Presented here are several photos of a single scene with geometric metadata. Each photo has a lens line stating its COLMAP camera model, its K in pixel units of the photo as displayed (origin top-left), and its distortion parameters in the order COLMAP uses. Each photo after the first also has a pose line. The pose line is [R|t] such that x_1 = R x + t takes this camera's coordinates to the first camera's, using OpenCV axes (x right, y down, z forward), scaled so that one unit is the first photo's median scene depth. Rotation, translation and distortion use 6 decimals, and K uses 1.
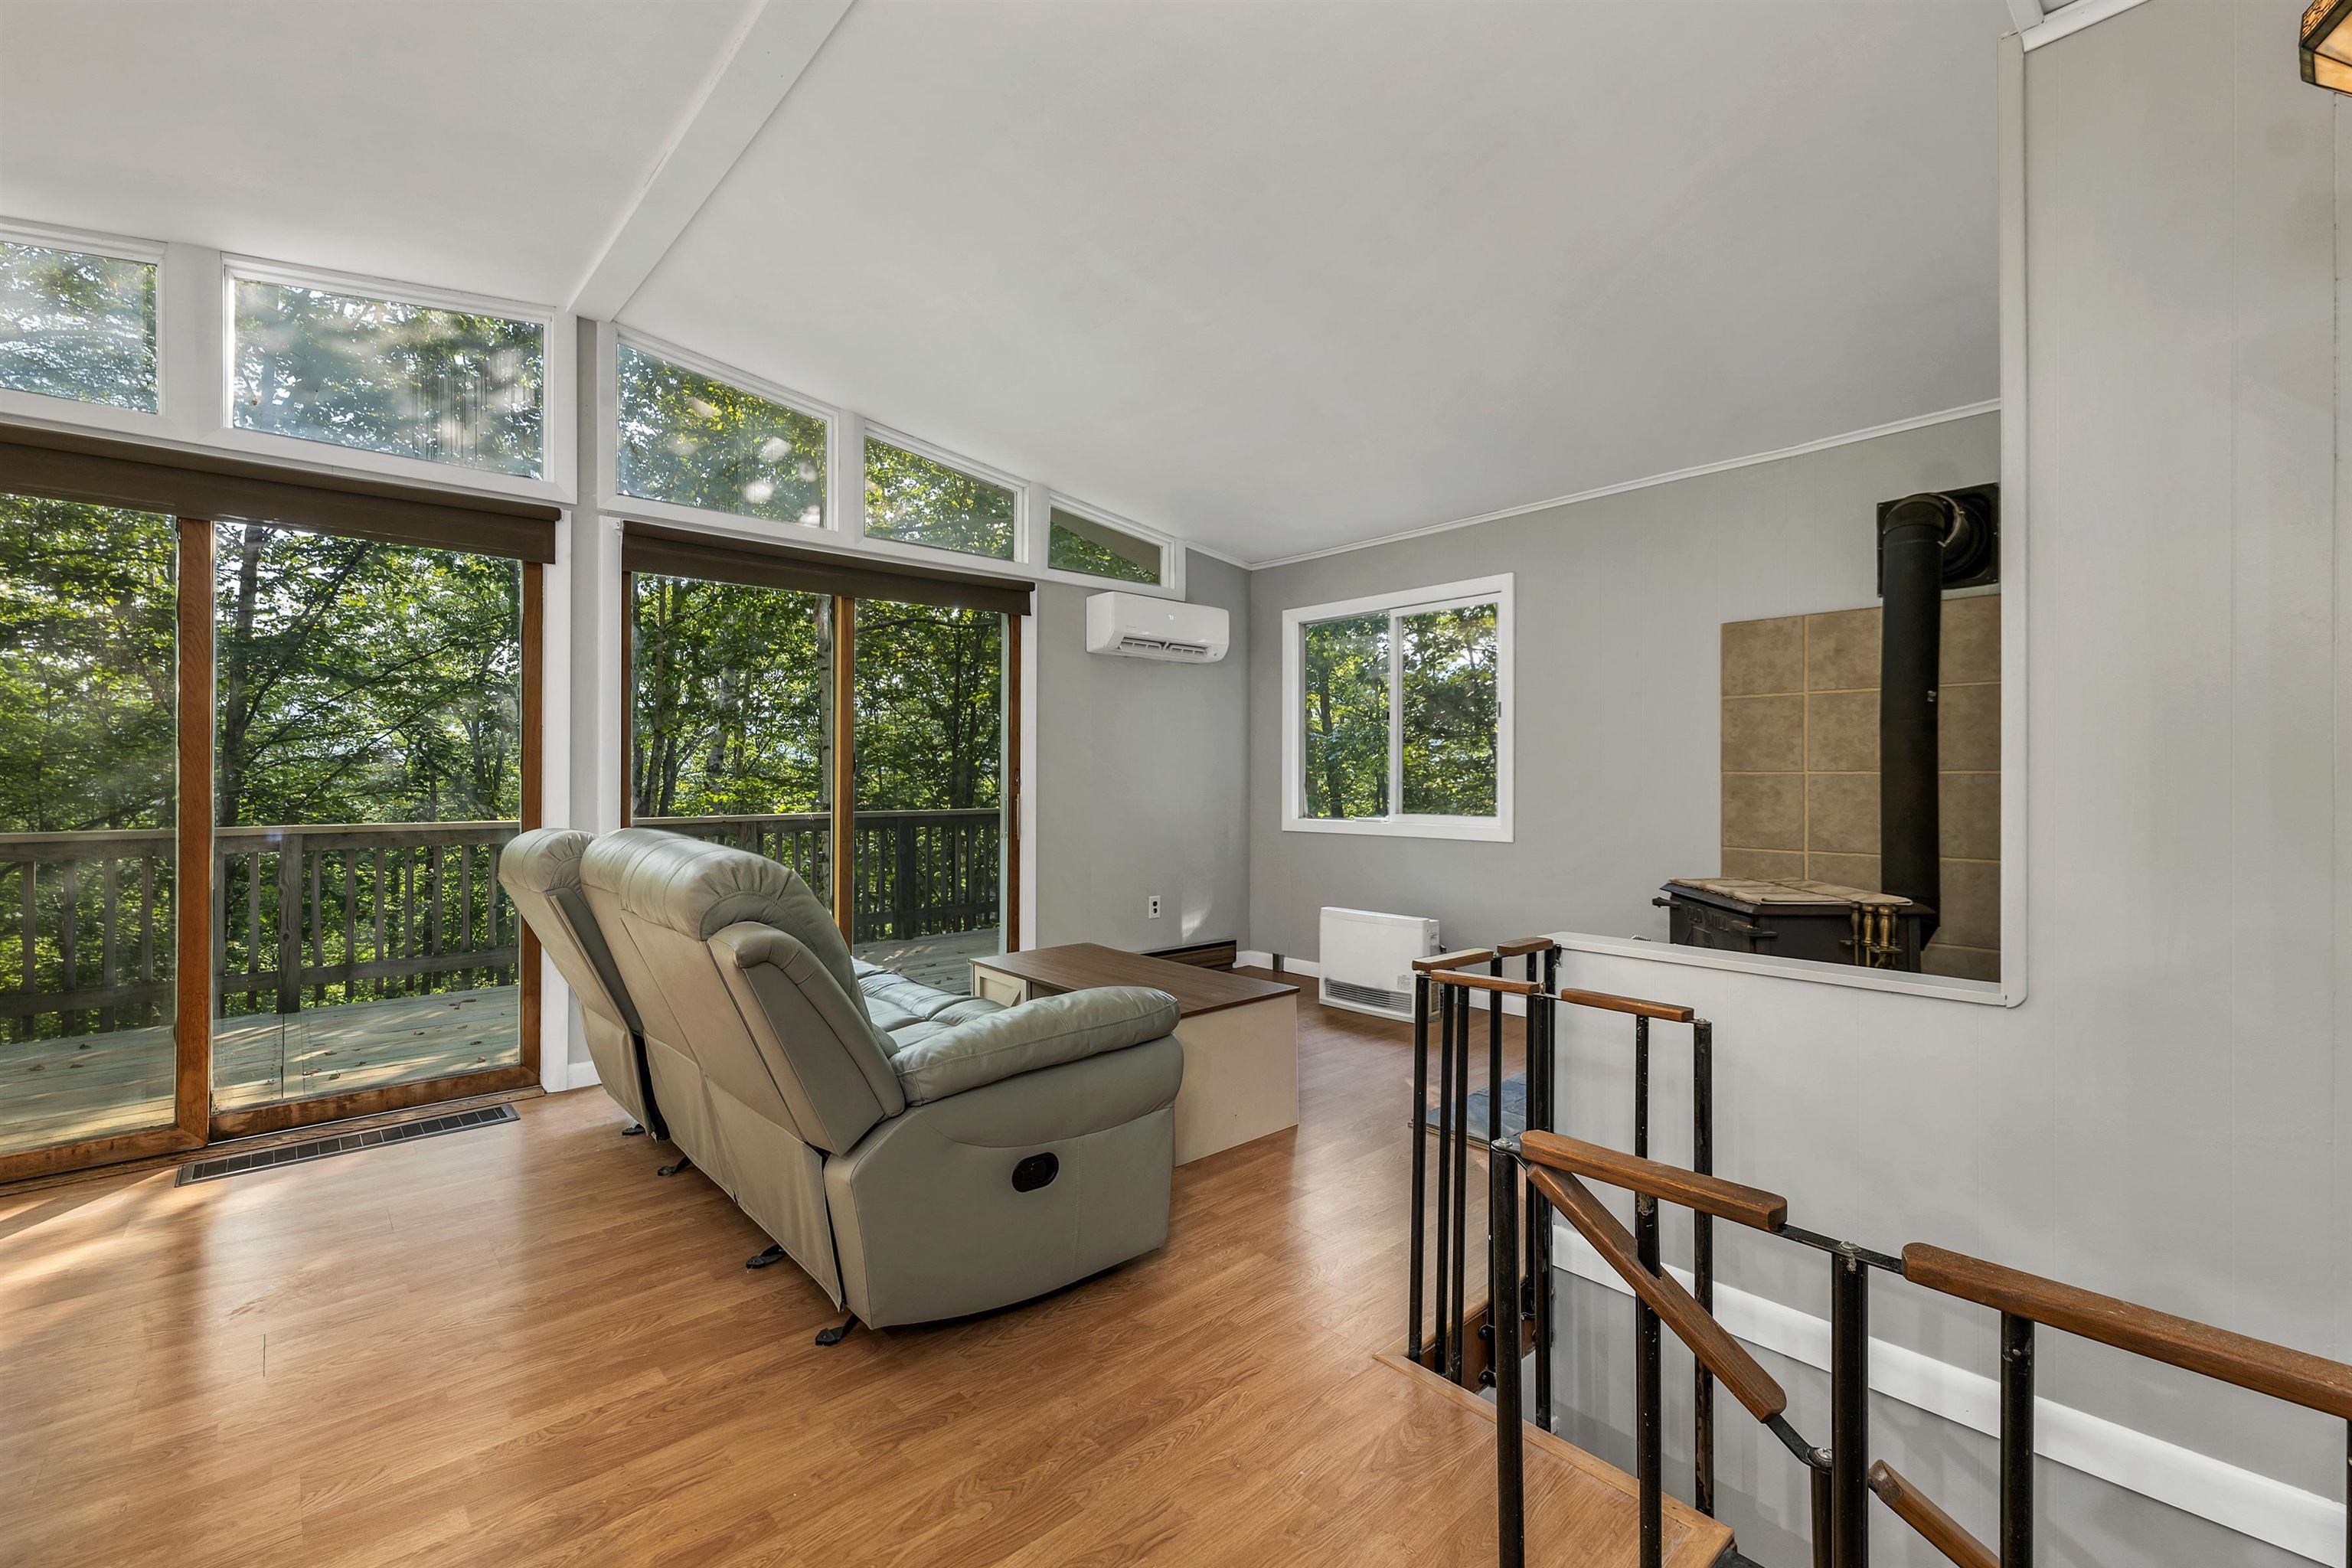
lens RADIAL K [[998.5, 0, 1176.0], [0, 998.5, 784.0], [0, 0, 1]] dist [-0.003179, -0.000487]
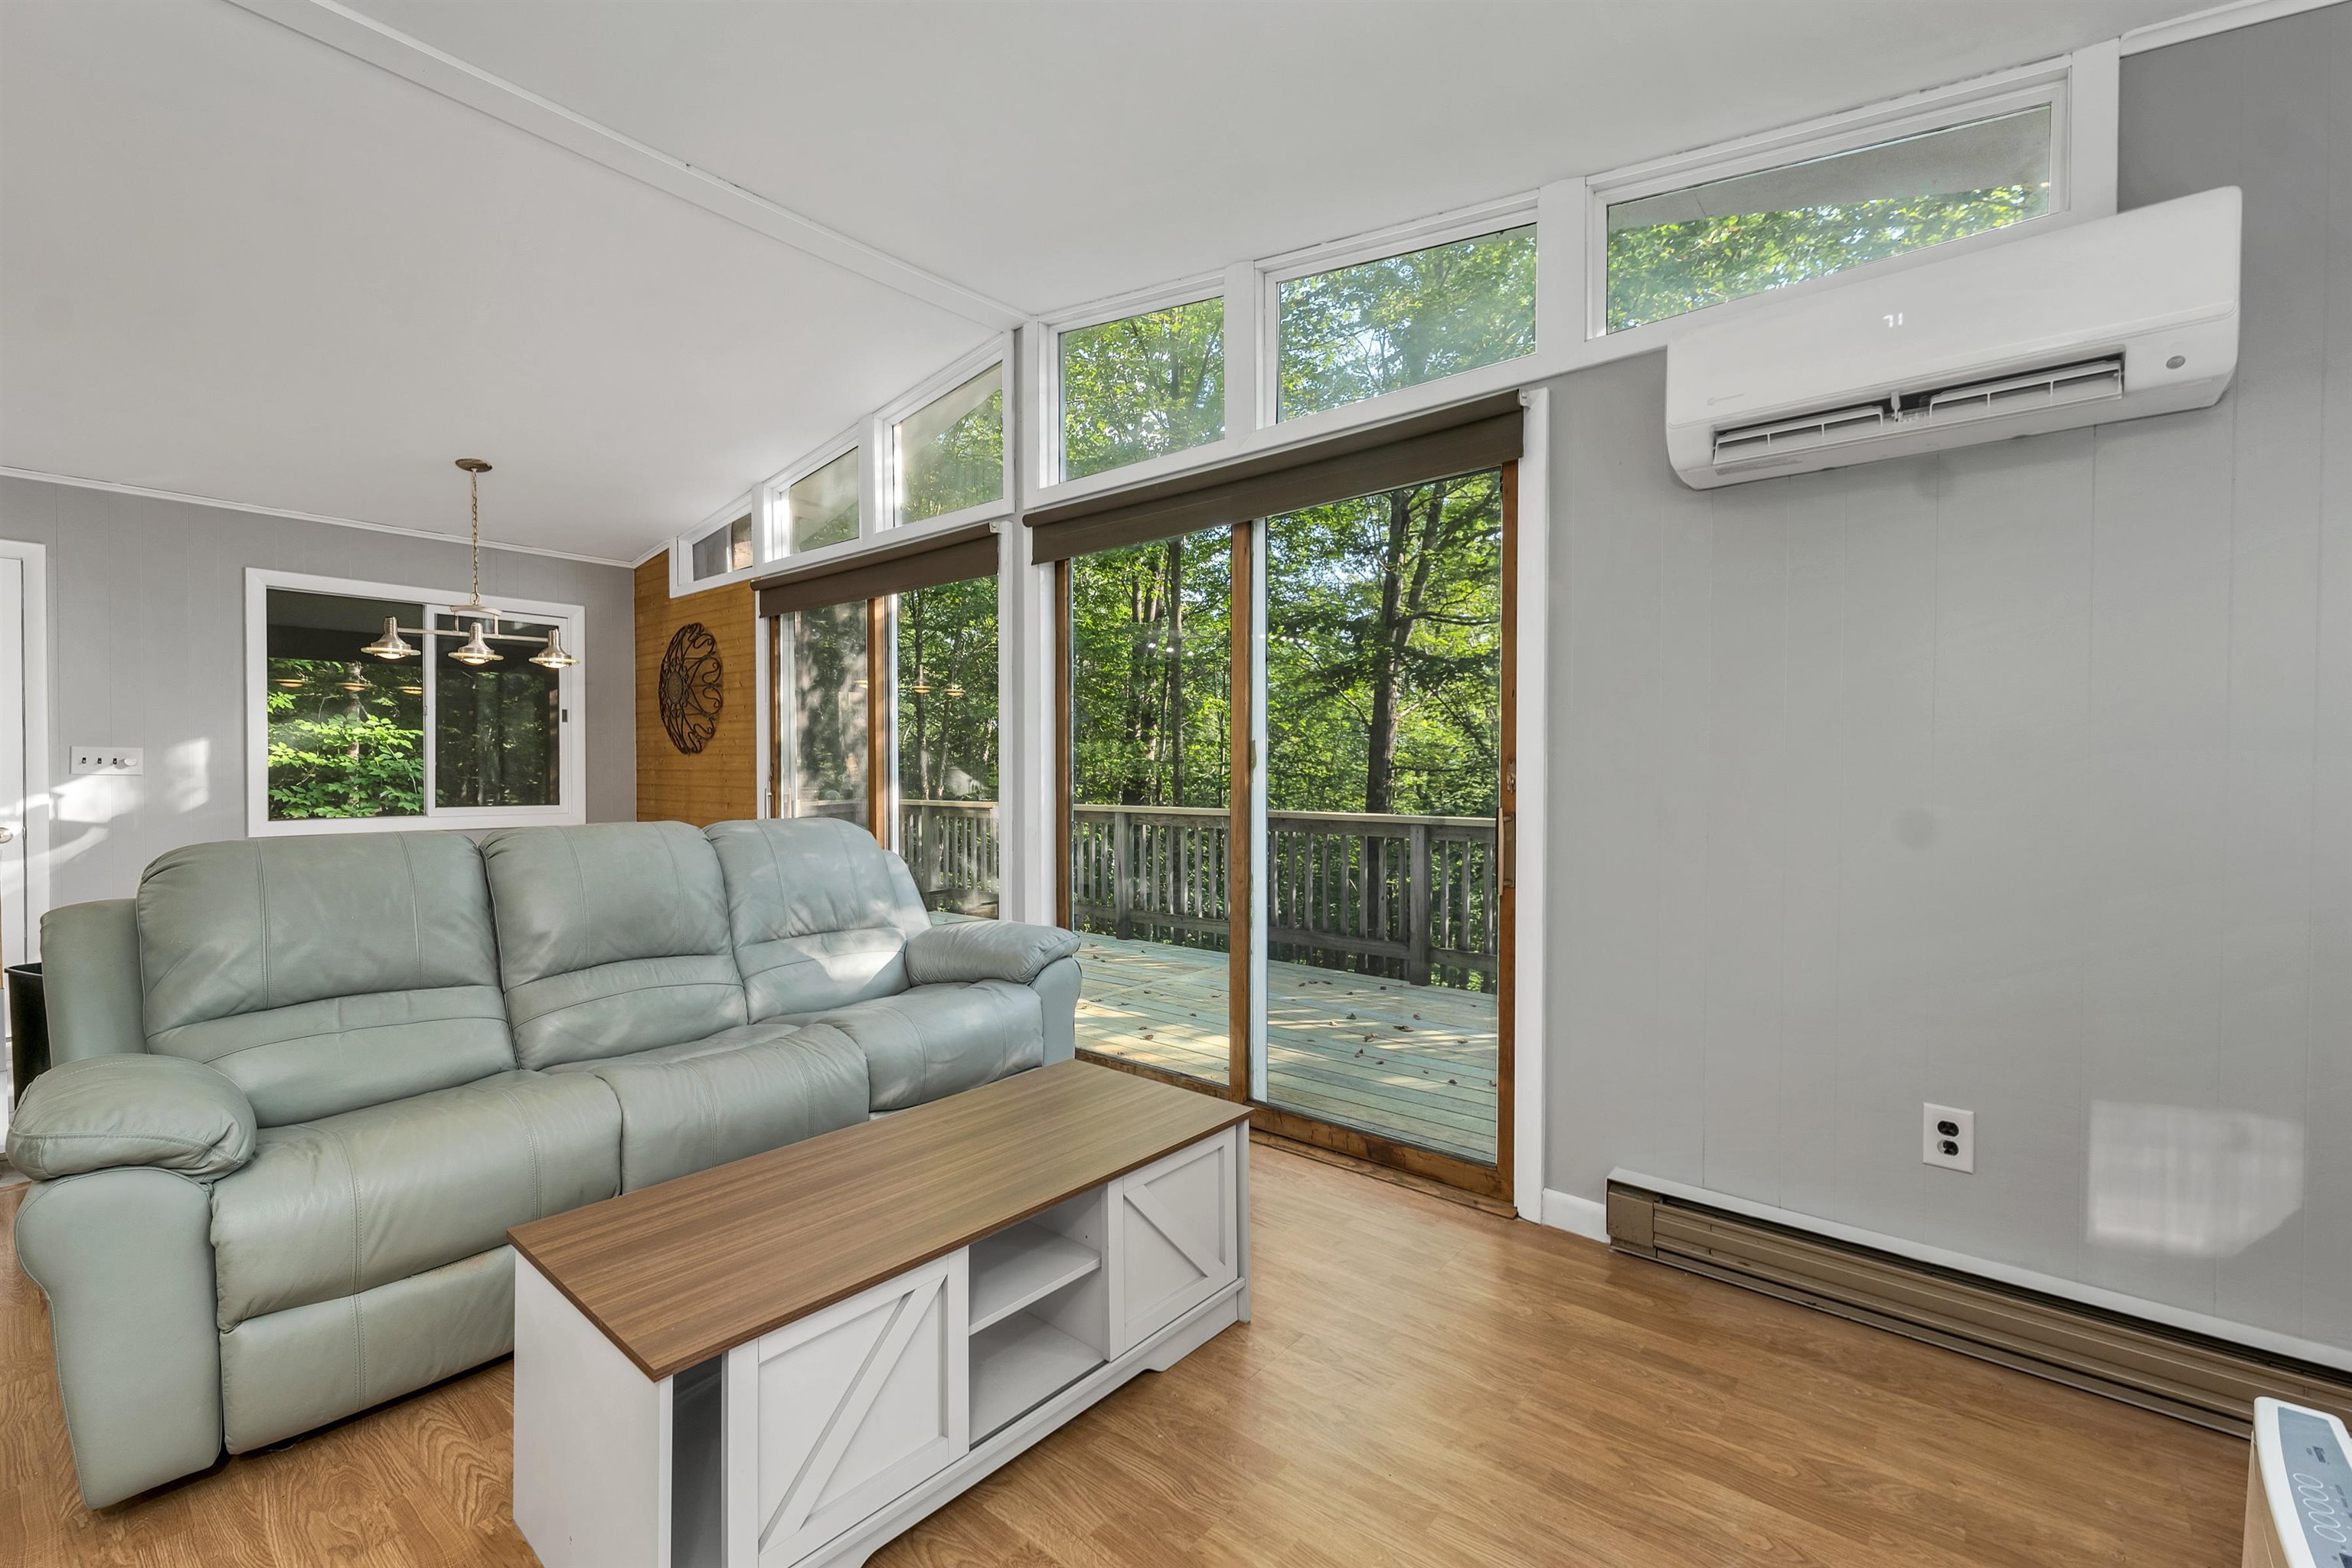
lens RADIAL K [[998.5, 0, 1176.0], [0, 998.5, 784.0], [0, 0, 1]] dist [-0.003179, -0.000487]
pose [[0.128243, 0.017483, -0.991589, 0.422568], [-0.010394, 0.999813, 0.016283, -0.010040], [0.991688, 0.008219, 0.128401, 0.973812]]
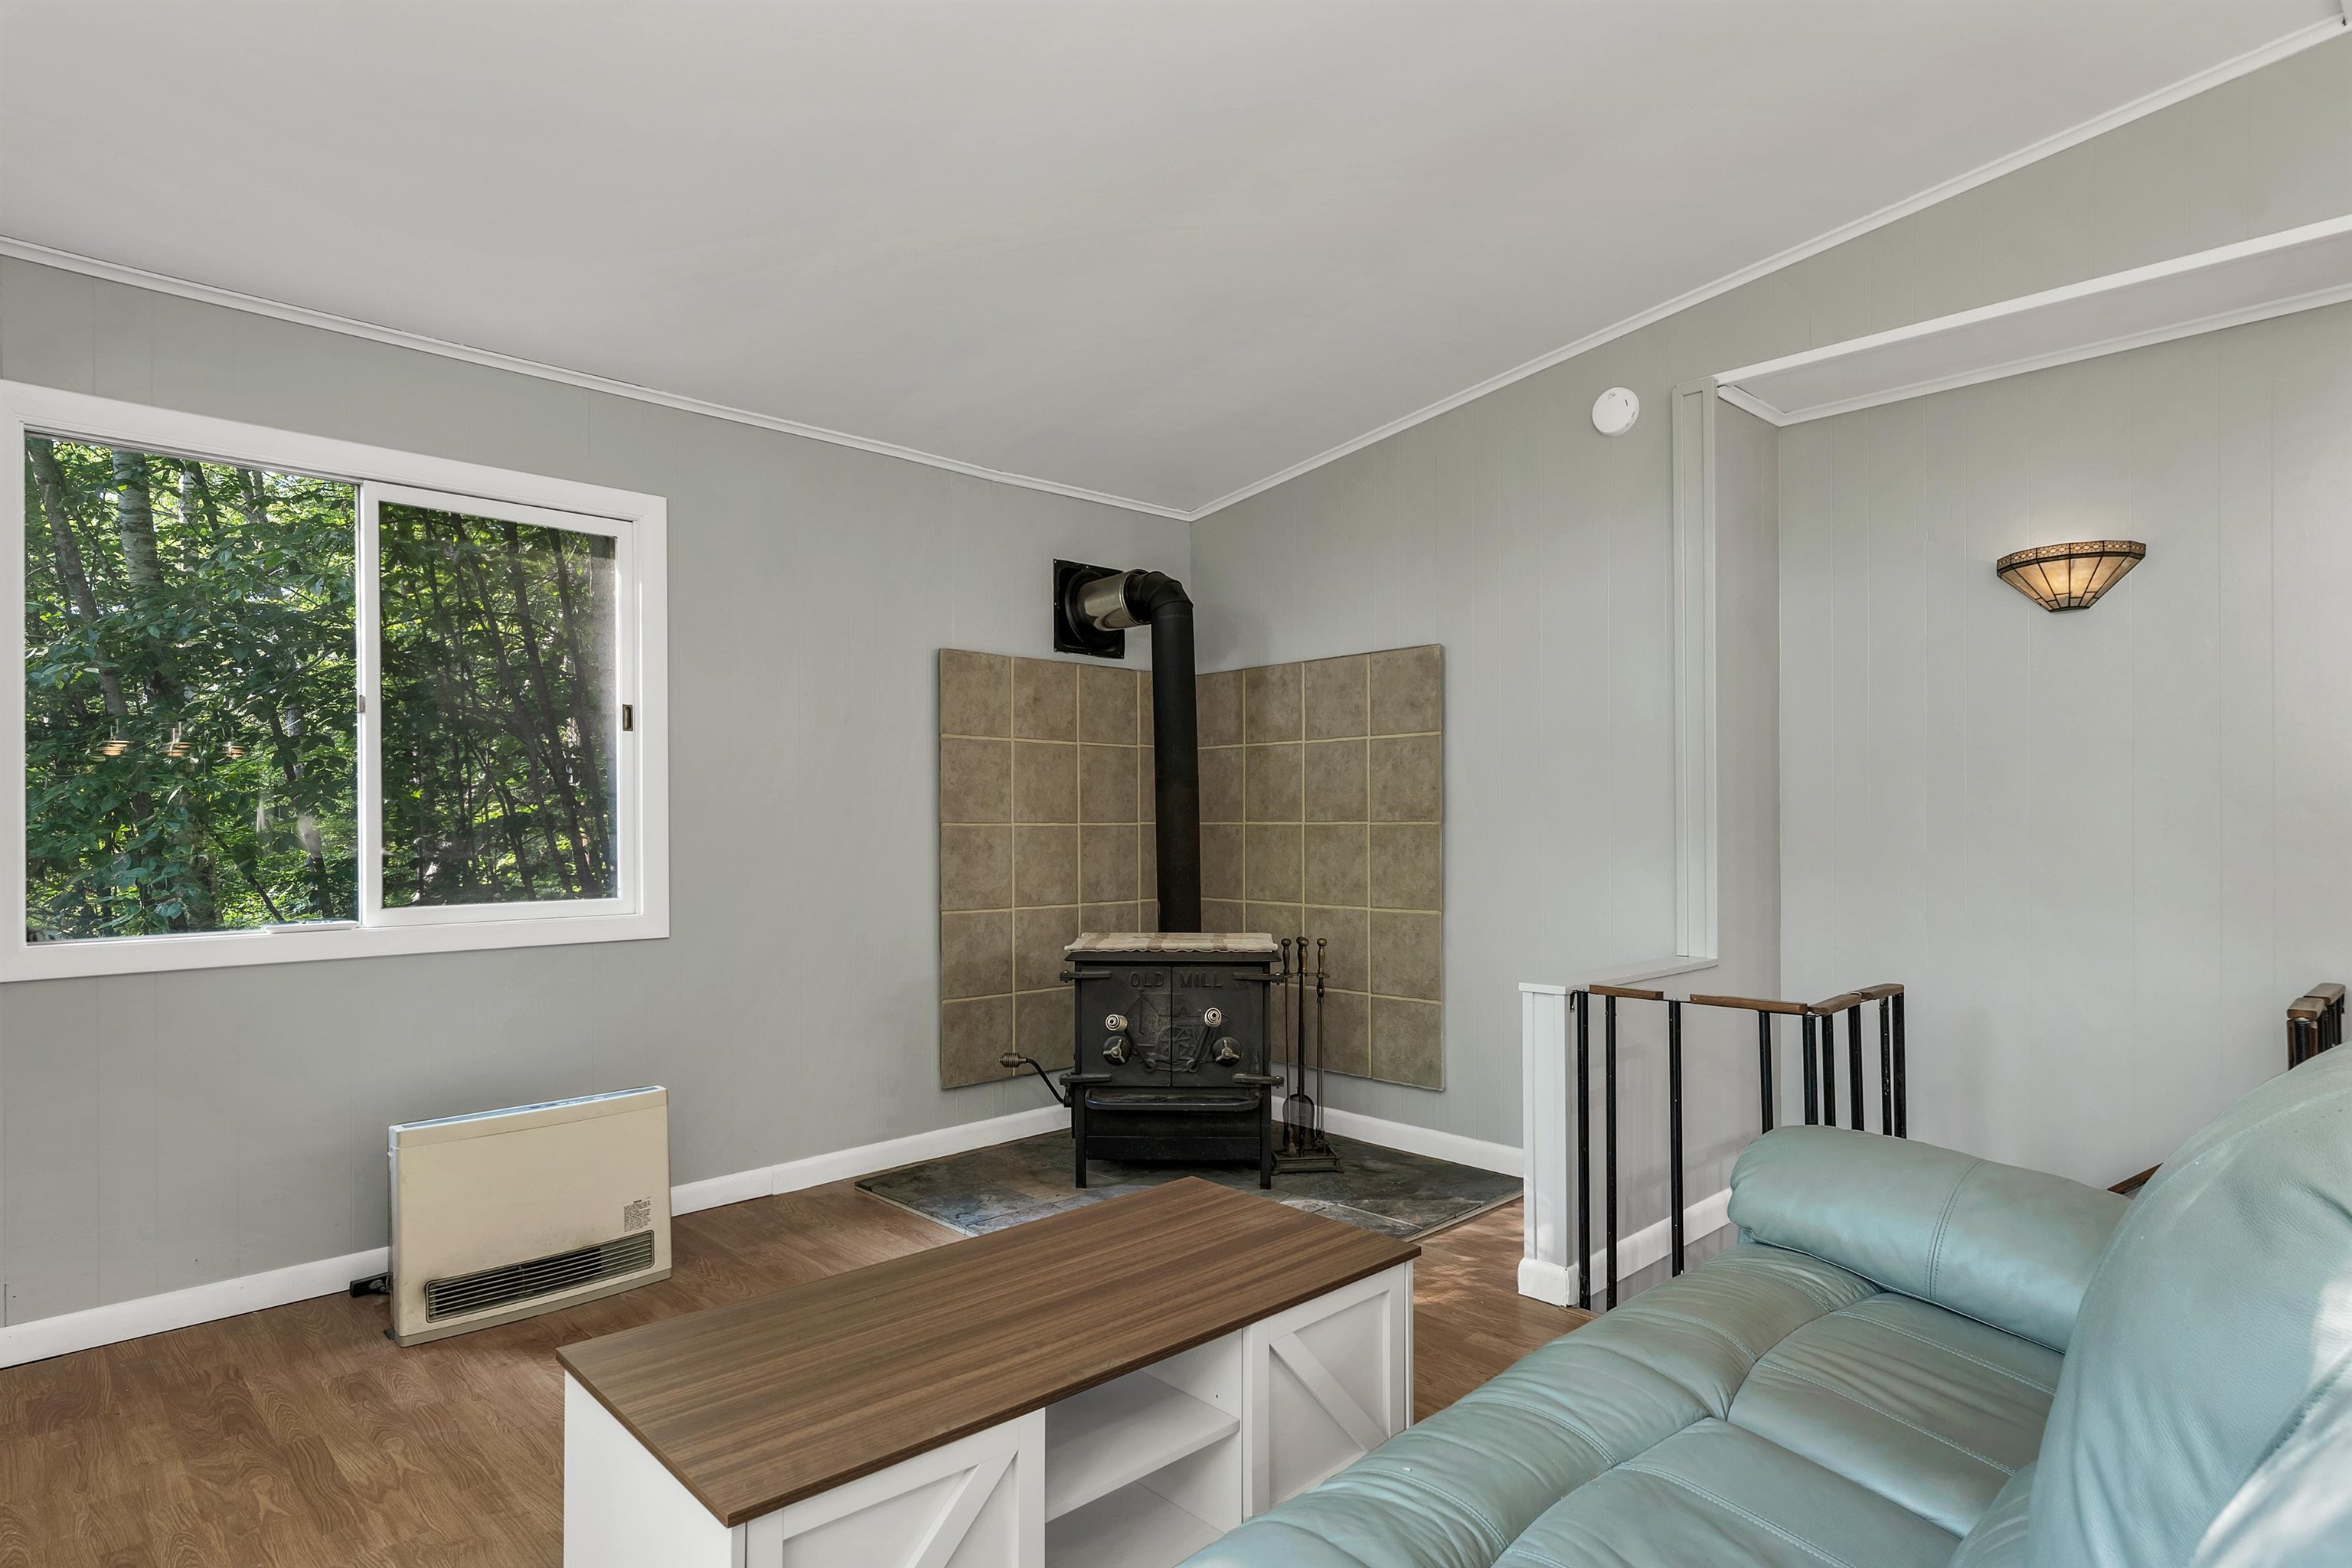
lens RADIAL K [[1271.8, 0, 1179.0], [0, 1271.8, 823.4], [0, 0, 1]] dist [0.015861, -0.019326]
pose [[-0.038940, 0.001633, 0.999240, -0.568664], [0.011295, 0.999935, -0.001194, -0.008877], [-0.999178, 0.011240, -0.038956, 0.885429]]
